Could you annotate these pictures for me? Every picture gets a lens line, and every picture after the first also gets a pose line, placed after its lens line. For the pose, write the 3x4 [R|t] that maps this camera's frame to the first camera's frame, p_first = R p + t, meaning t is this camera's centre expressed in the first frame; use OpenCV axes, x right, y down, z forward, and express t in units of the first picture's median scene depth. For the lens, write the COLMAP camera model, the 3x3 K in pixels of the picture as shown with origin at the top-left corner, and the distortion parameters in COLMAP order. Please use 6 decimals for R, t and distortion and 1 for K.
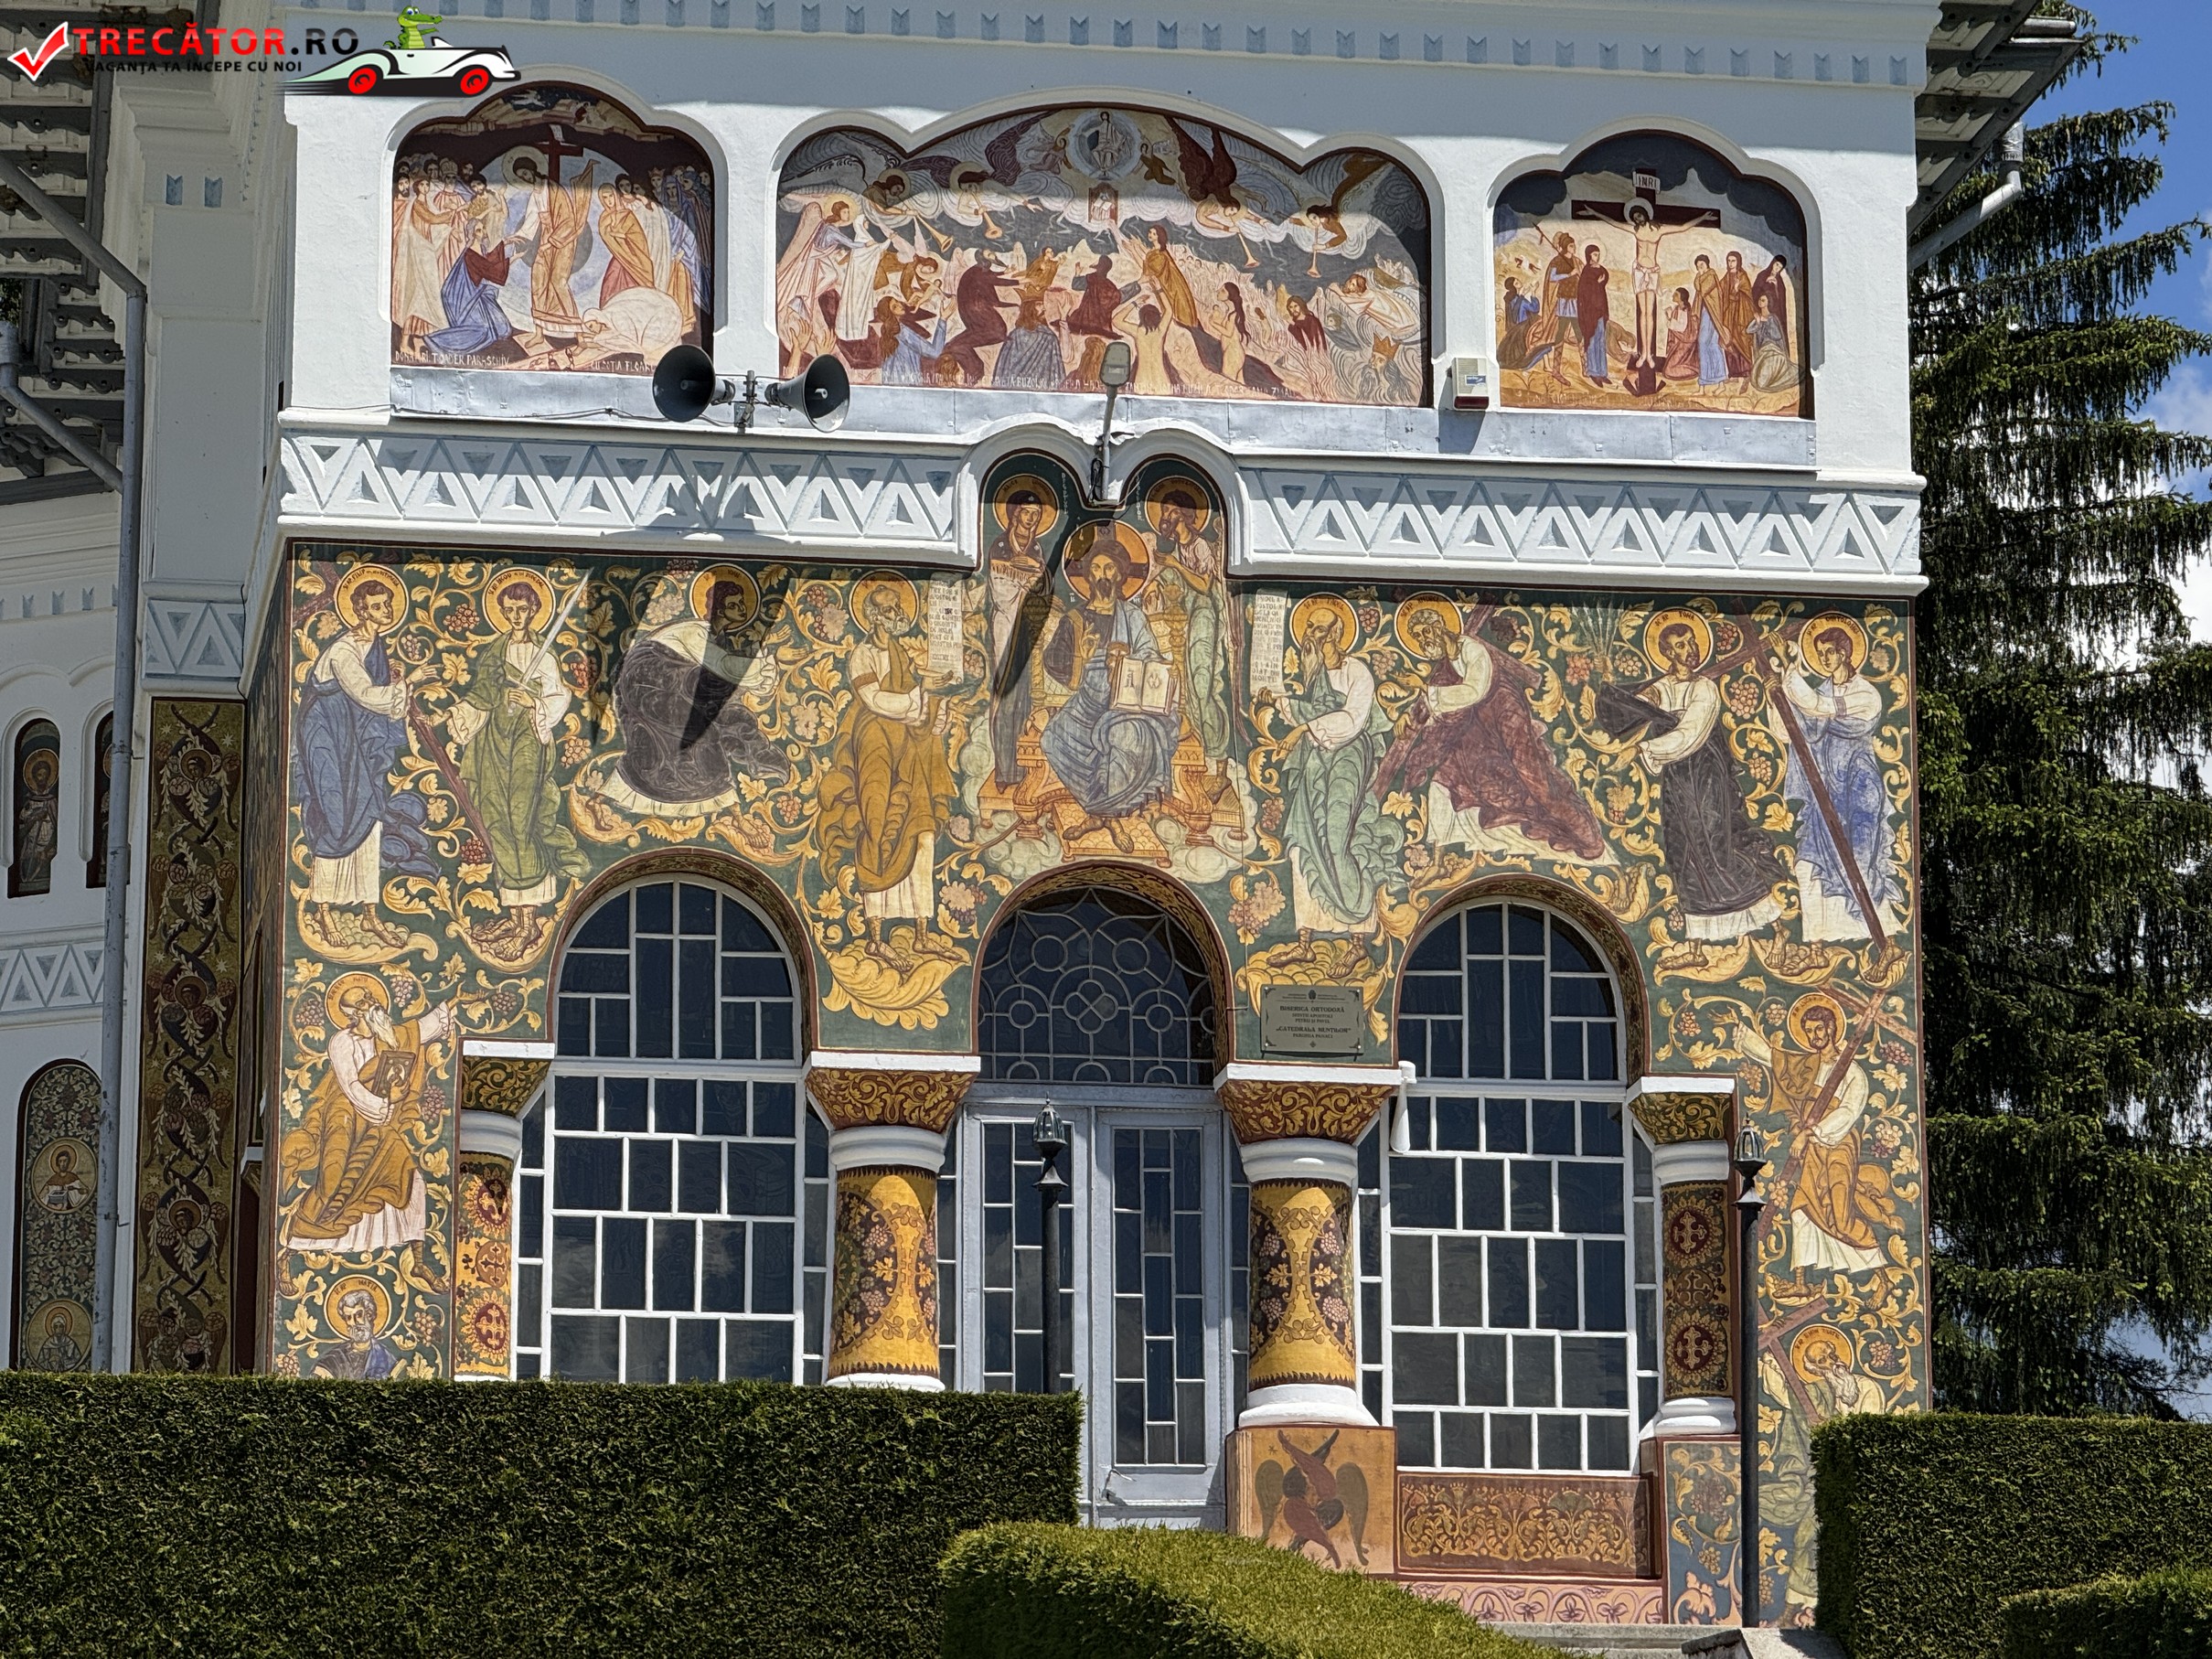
lens RADIAL K [[7800.0, 0, 1086.7], [0, 7800.0, 801.6], [0, 0, 1]] dist [0.235474, 0.721474]
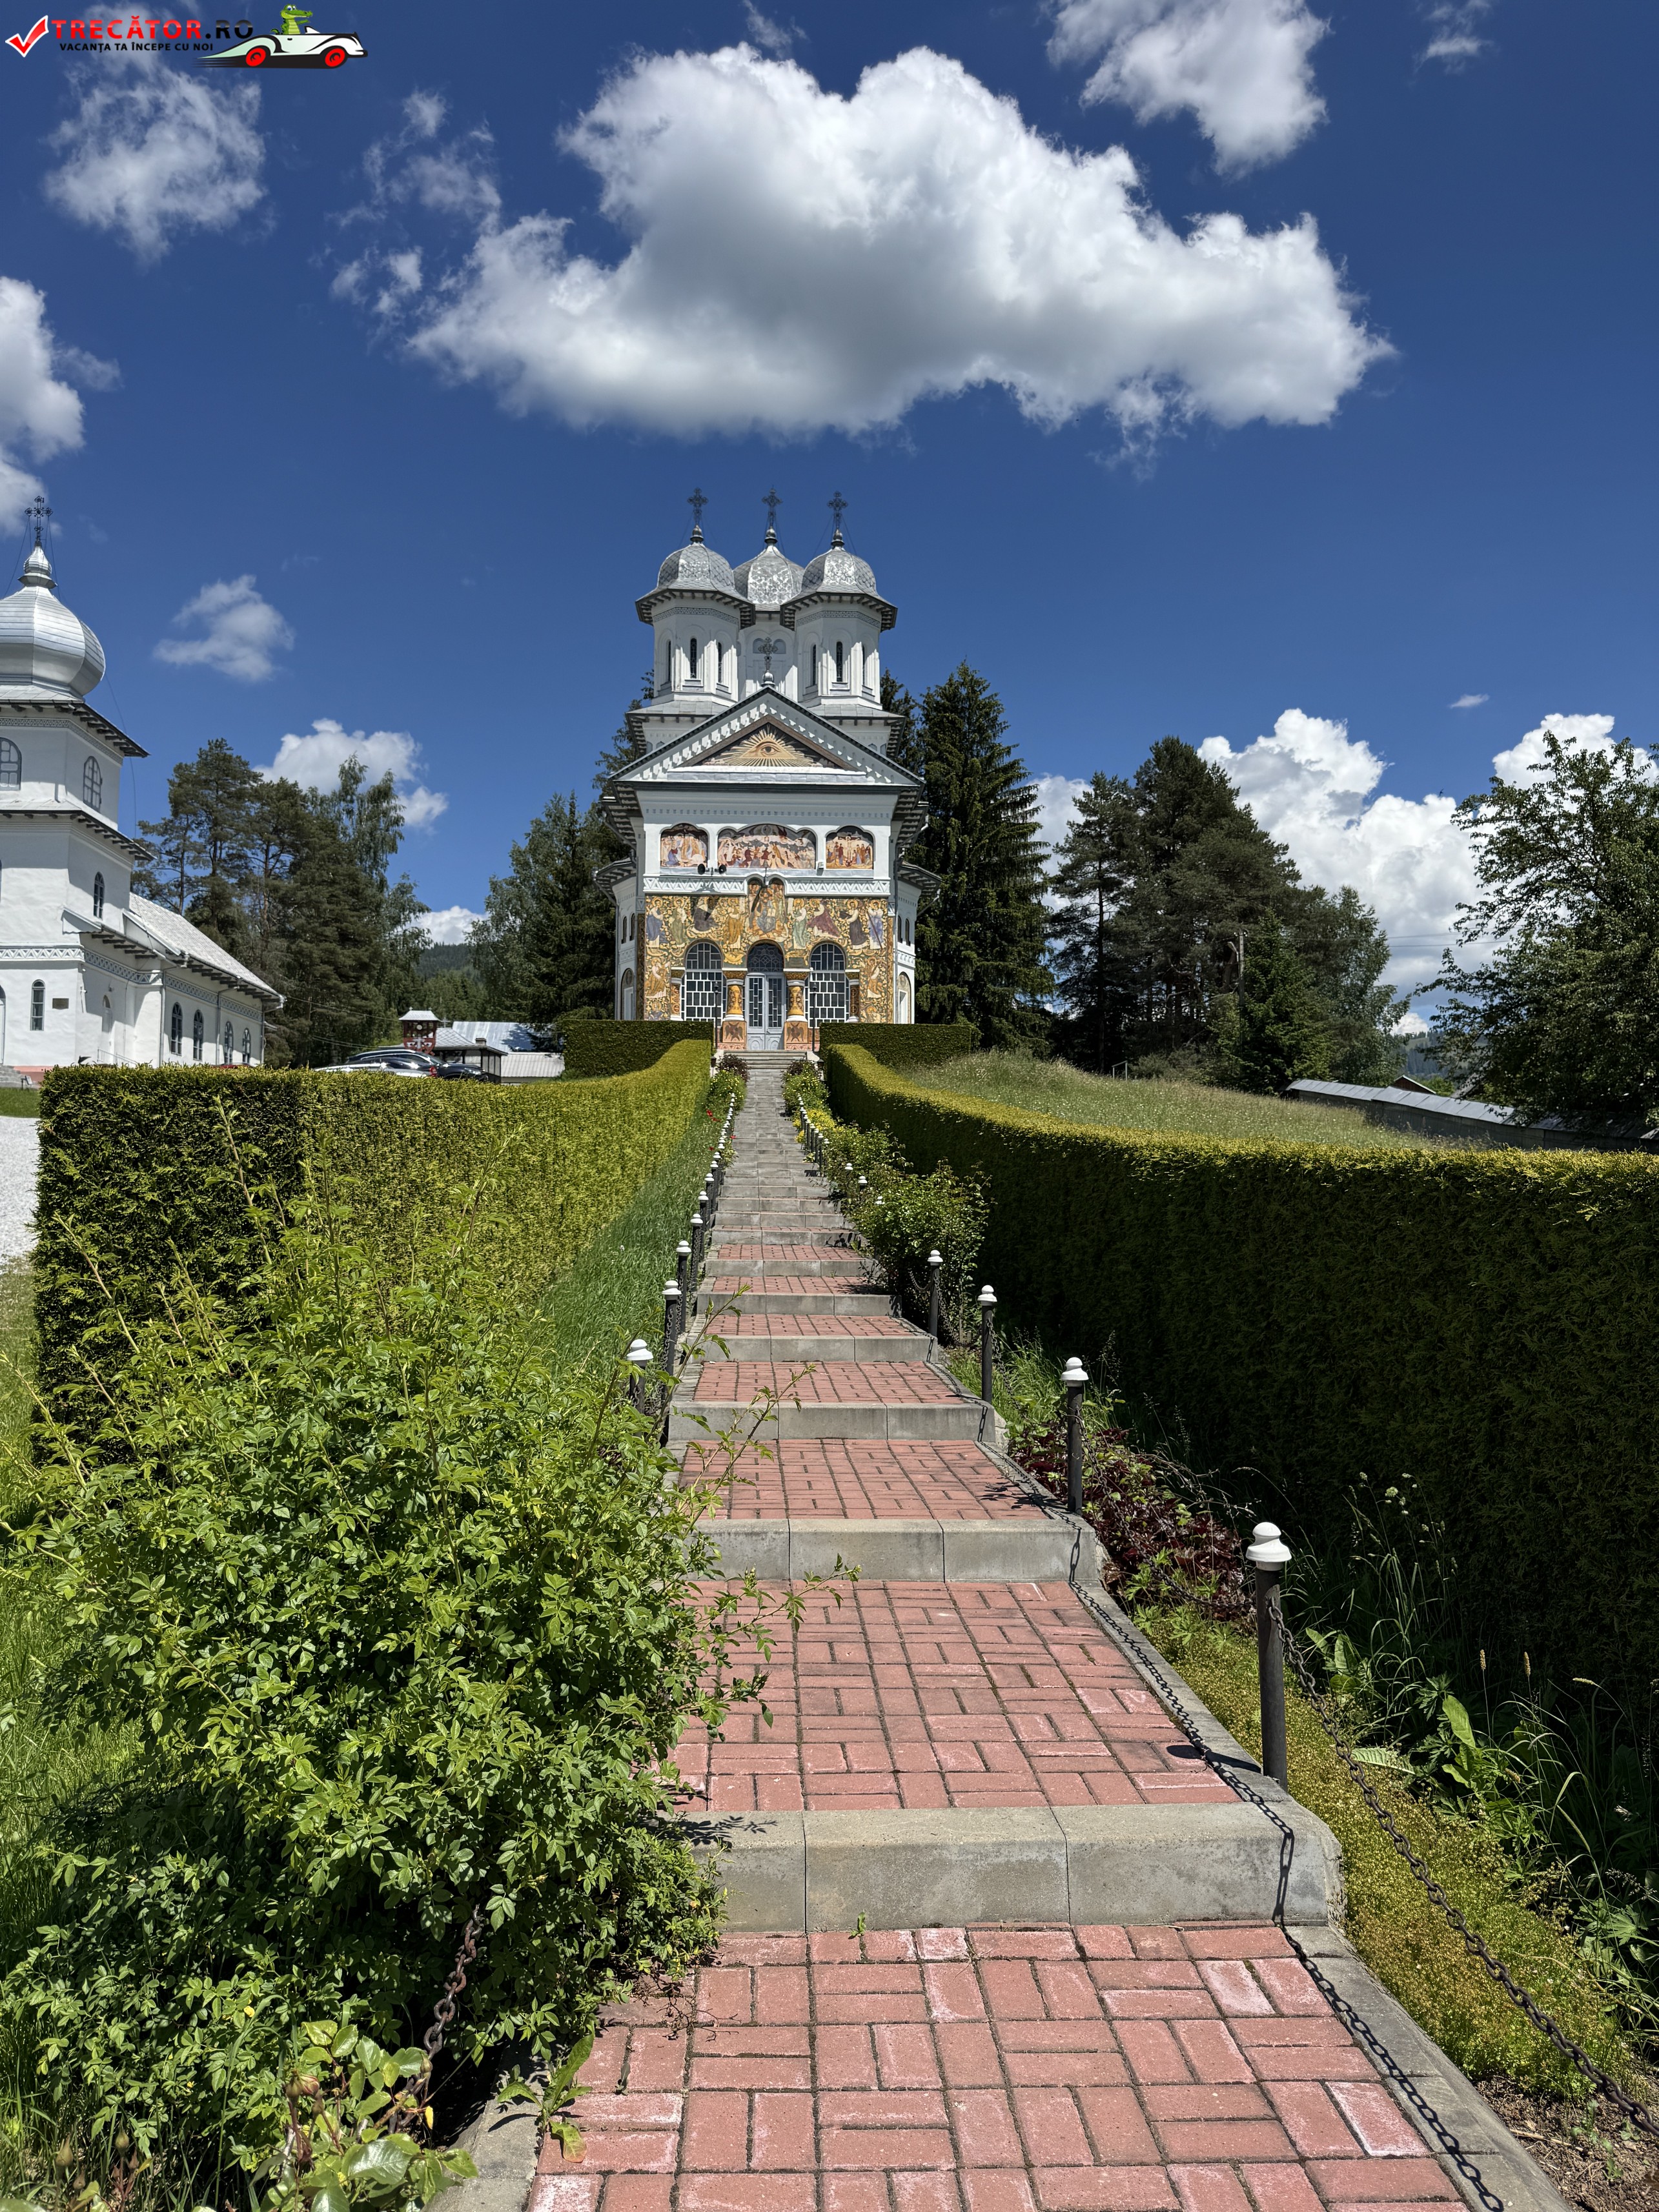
lens RADIAL K [[1546.3, 0, 829.5], [0, 1546.3, 1106.0], [0, 0, 1]] dist [0.184998, -0.417852]
pose [[0.994056, -0.003677, -0.108809, 0.203364], [0.019345, 0.989491, 0.143294, -0.040666], [0.107139, -0.144548, 0.983680, -0.344891]]
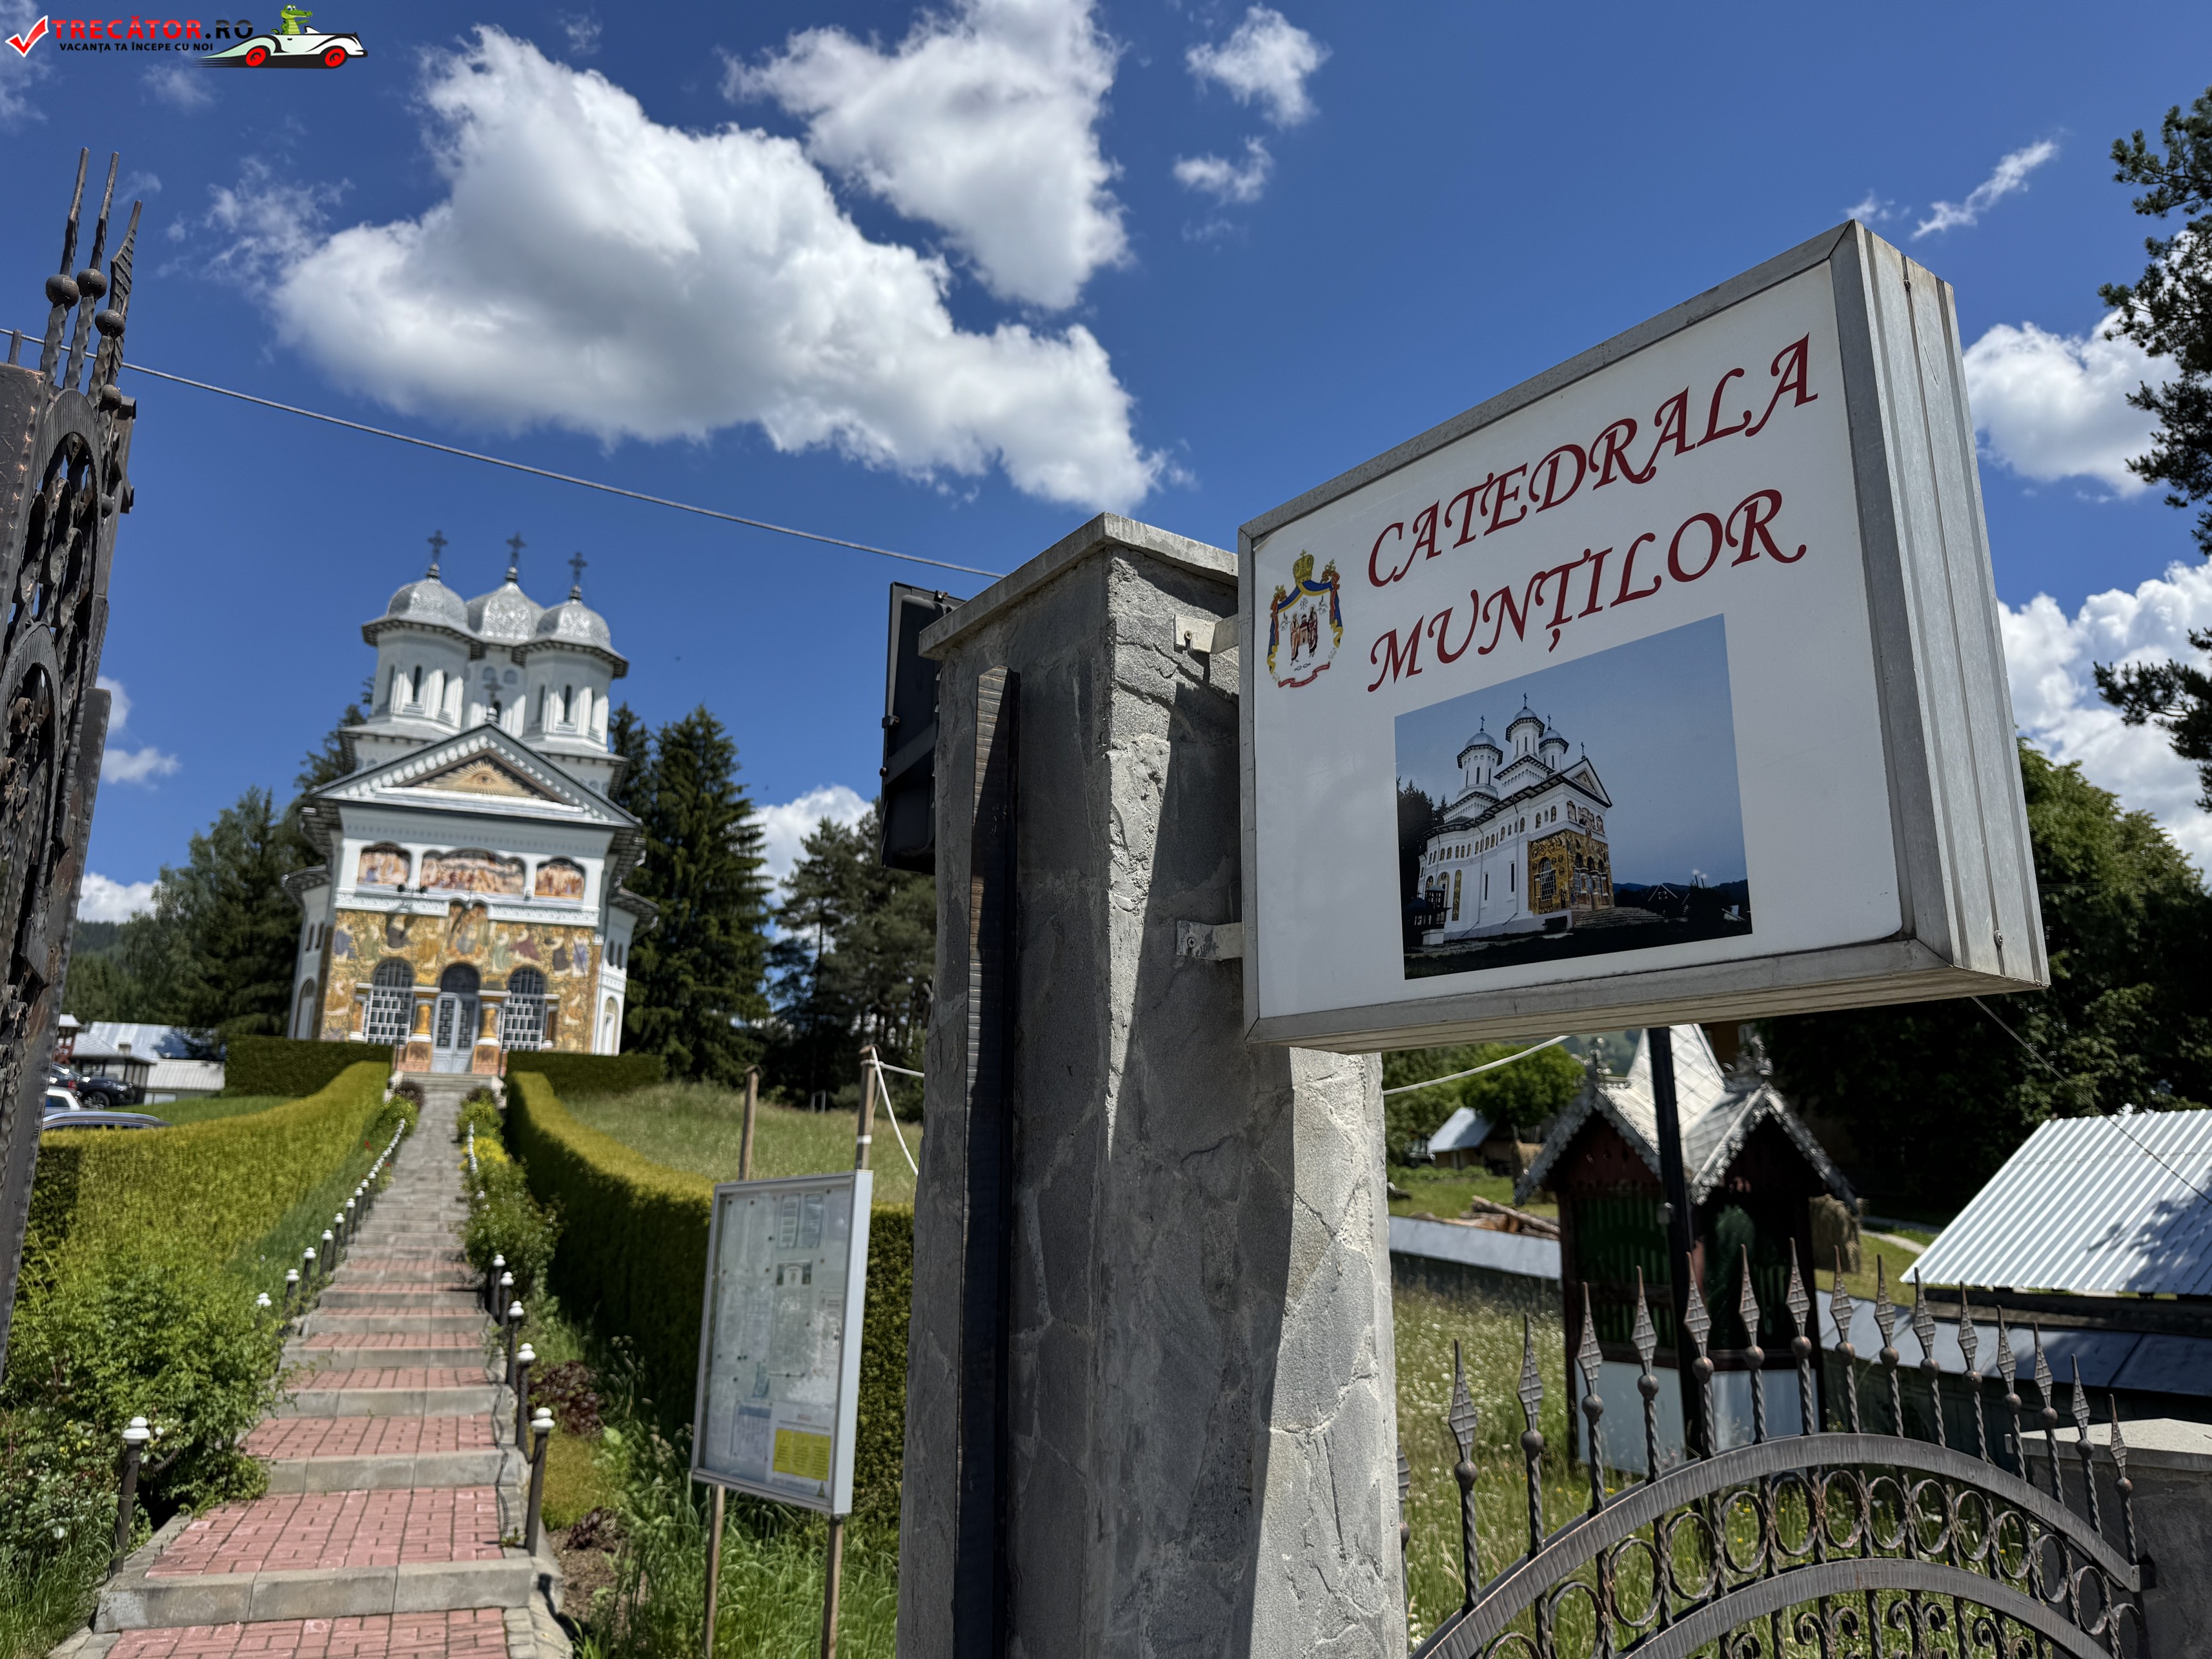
lens RADIAL K [[1567.7, 0, 1172.7], [0, 1567.7, 839.6], [0, 0, 1]] dist [0.003170, -0.057529]
pose [[0.964460, 0.061905, 0.256875, 0.243131], [-0.052150, 0.997642, -0.044623, -0.069510], [-0.259031, 0.029641, 0.965414, -0.491732]]
